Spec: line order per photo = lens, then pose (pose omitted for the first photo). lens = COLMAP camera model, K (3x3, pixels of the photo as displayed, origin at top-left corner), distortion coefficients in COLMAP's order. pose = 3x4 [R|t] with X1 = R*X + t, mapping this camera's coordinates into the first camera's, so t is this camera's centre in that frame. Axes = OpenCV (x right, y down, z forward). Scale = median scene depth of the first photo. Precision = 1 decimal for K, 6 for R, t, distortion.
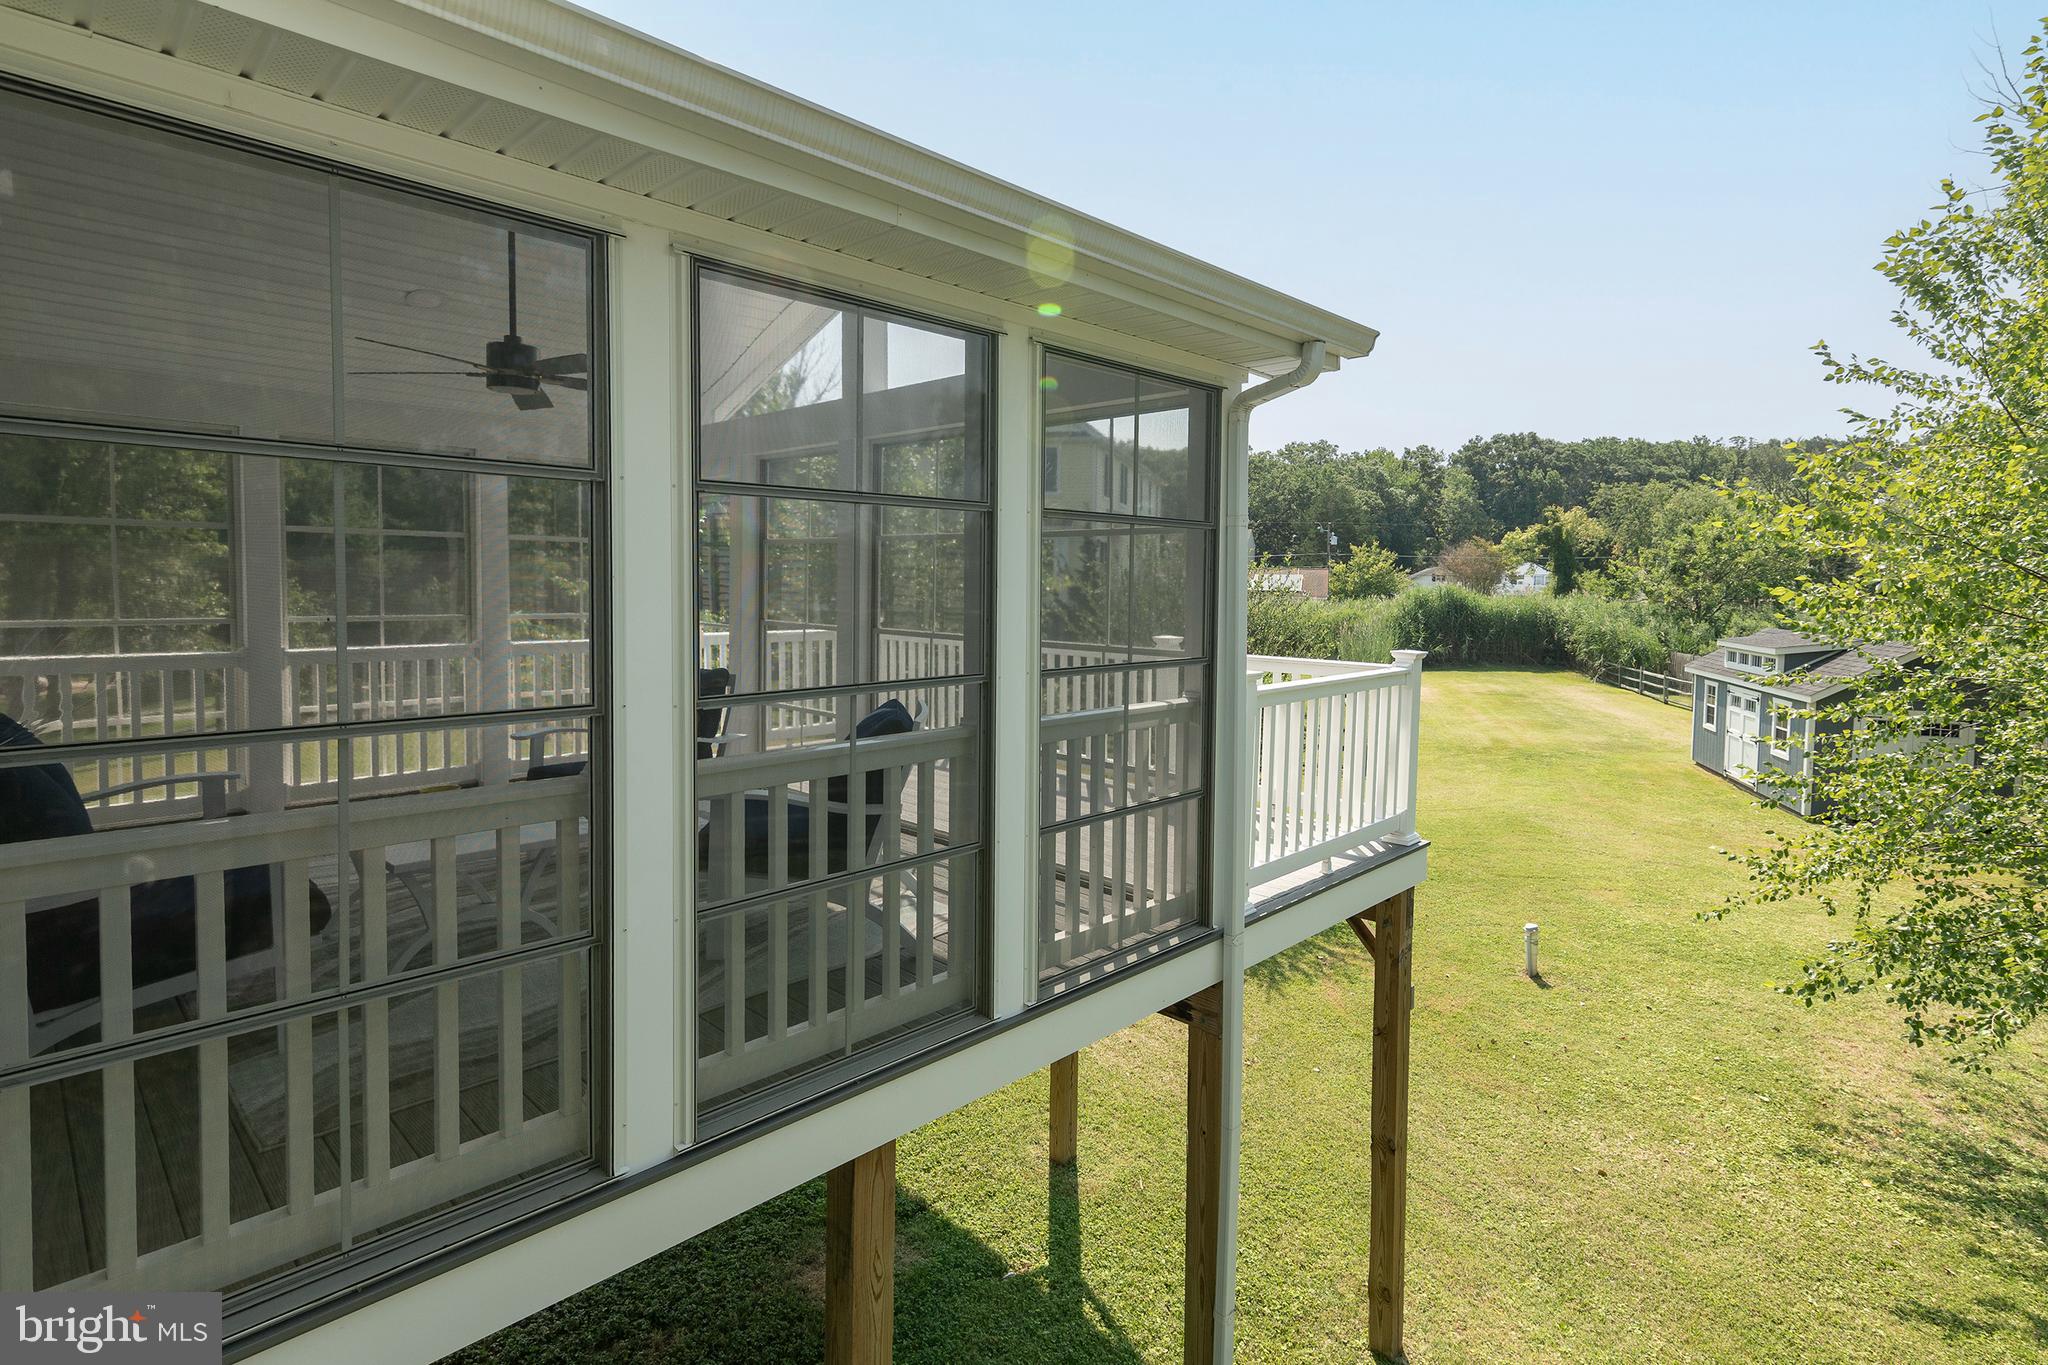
lens RADIAL K [[1052.7, 0, 1033.6], [0, 1052.7, 615.8], [0, 0, 1]] dist [-0.000658, 0.001696]
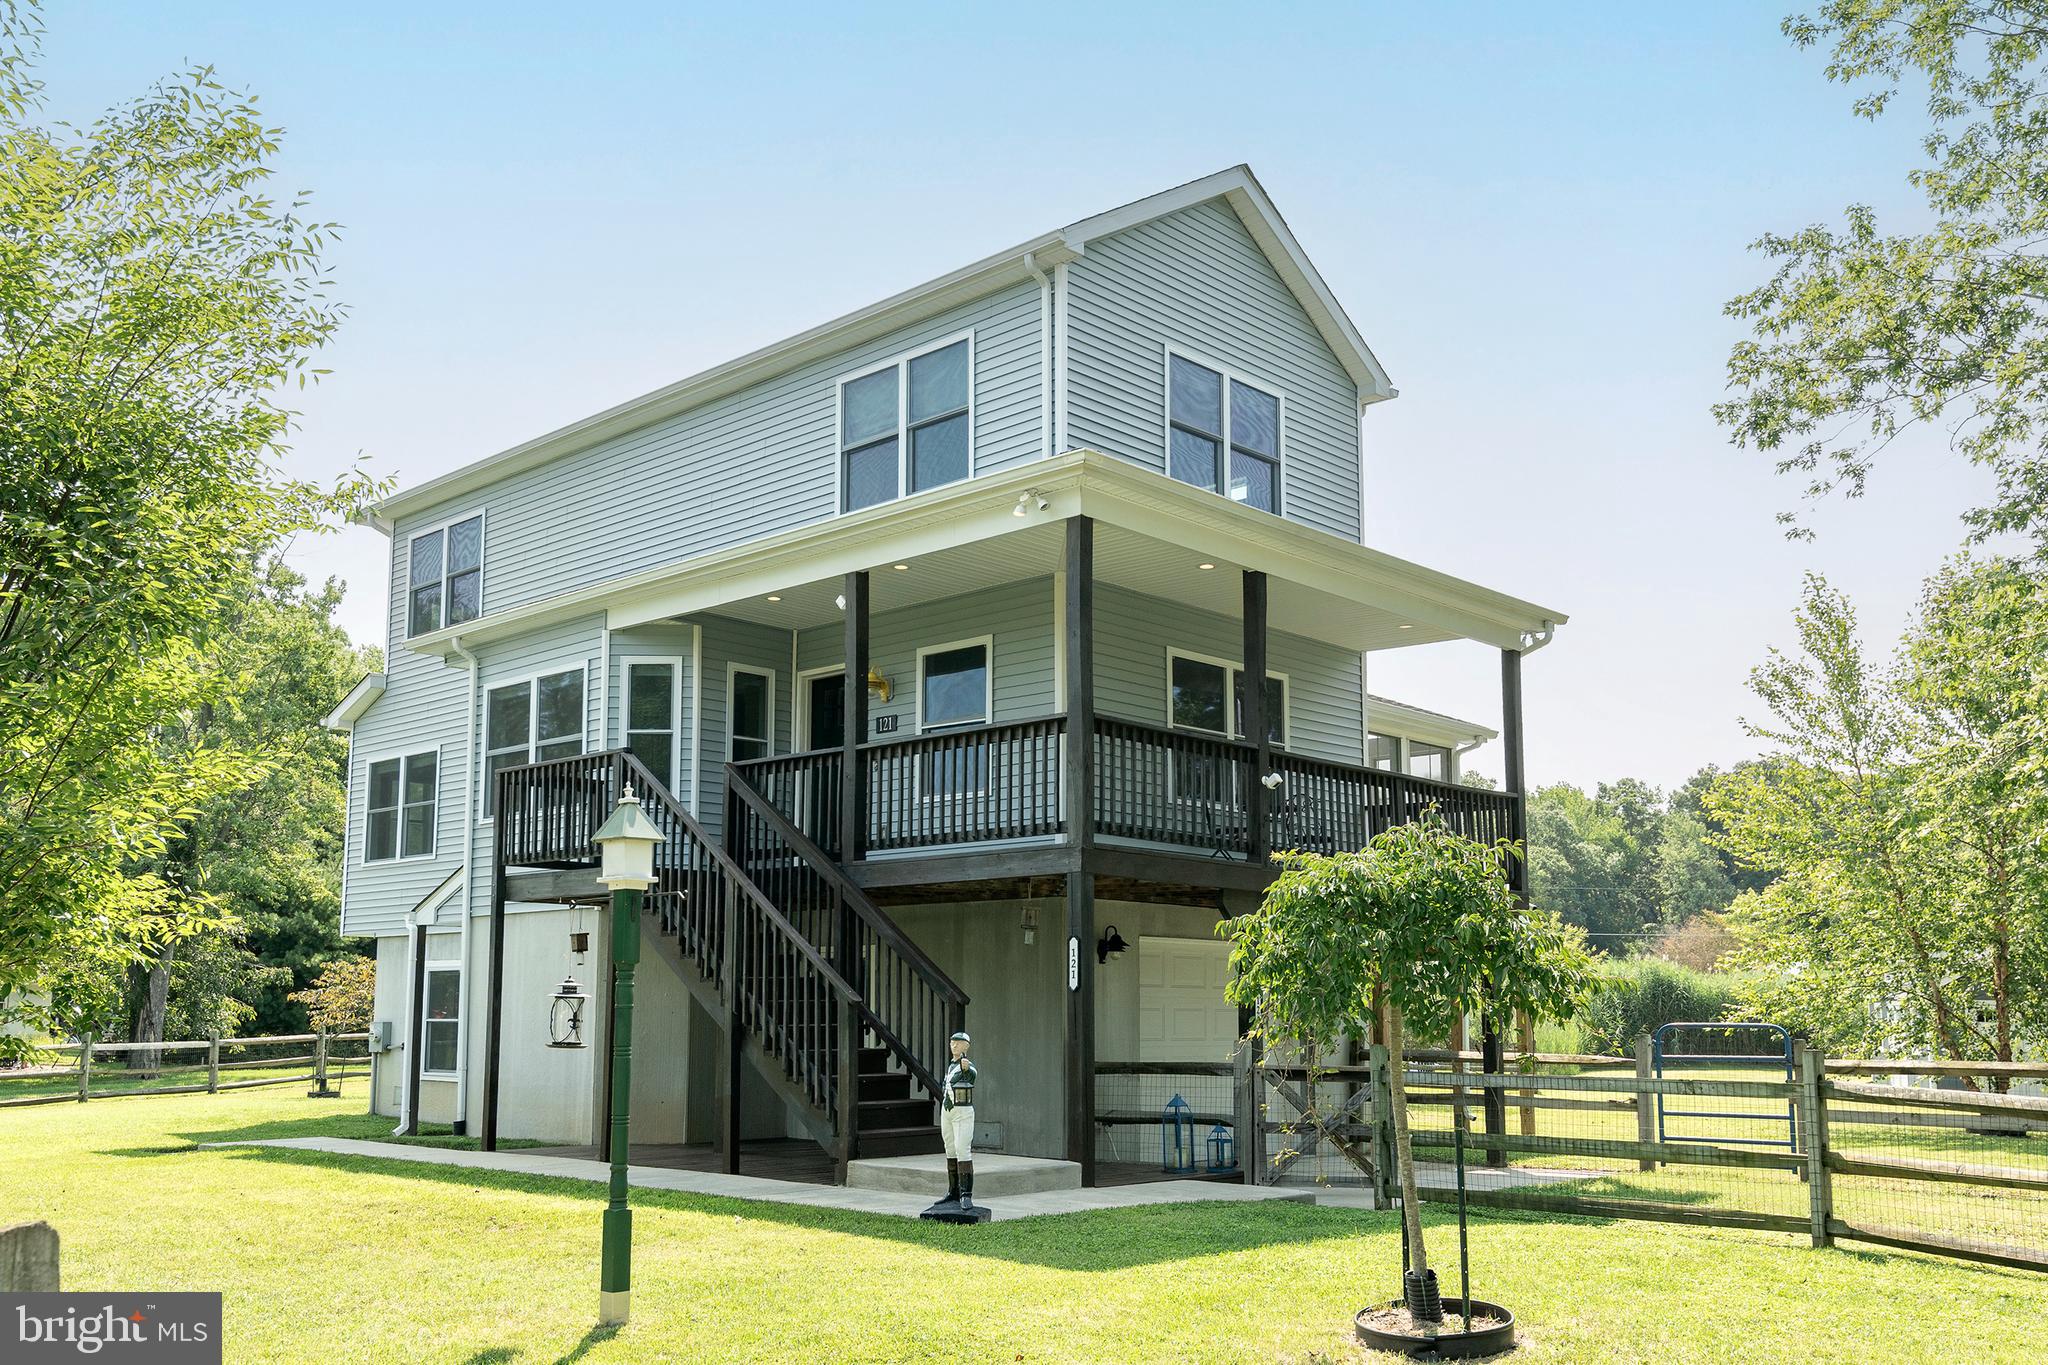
lens RADIAL K [[1771.0, 0, 995.6], [0, 1771.0, 794.1], [0, 0, 1]] dist [0.023933, -0.005680]
pose [[0.999944, -0.010080, 0.003136, -0.063941], [0.010445, 0.987735, -0.155792, 0.038708], [-0.001527, 0.155816, 0.987785, -0.224041]]
